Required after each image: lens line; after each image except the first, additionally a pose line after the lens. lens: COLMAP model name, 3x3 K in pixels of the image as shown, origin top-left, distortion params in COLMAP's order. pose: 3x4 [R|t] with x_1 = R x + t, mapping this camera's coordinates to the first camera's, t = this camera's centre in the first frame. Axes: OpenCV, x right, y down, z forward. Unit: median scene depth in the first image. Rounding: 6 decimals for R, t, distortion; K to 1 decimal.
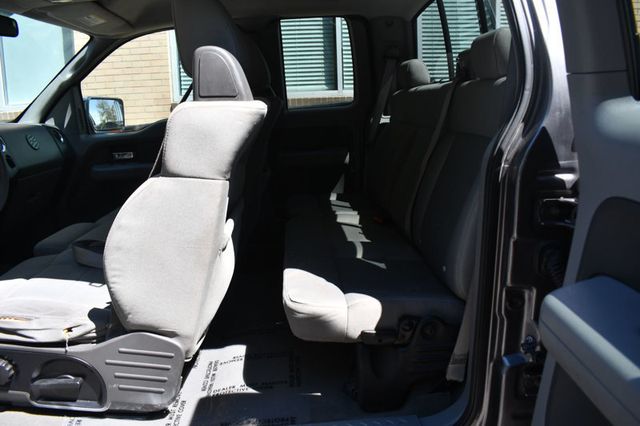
lens RADIAL K [[482.5, 0, 323.2], [0, 482.5, 206.2], [0, 0, 1]] dist [-0.090686, 0.025133]
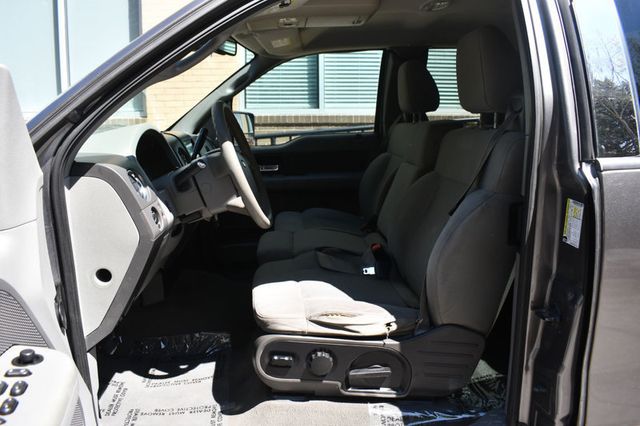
lens RADIAL K [[482.5, 0, 316.8], [0, 482.5, 217.4], [0, 0, 1]] dist [-0.090686, 0.025133]
pose [[0.996154, 0.034452, 0.080568, -0.792105], [-0.033453, 0.999346, -0.013722, 0.024576], [-0.080988, 0.010974, 0.996655, -0.144458]]
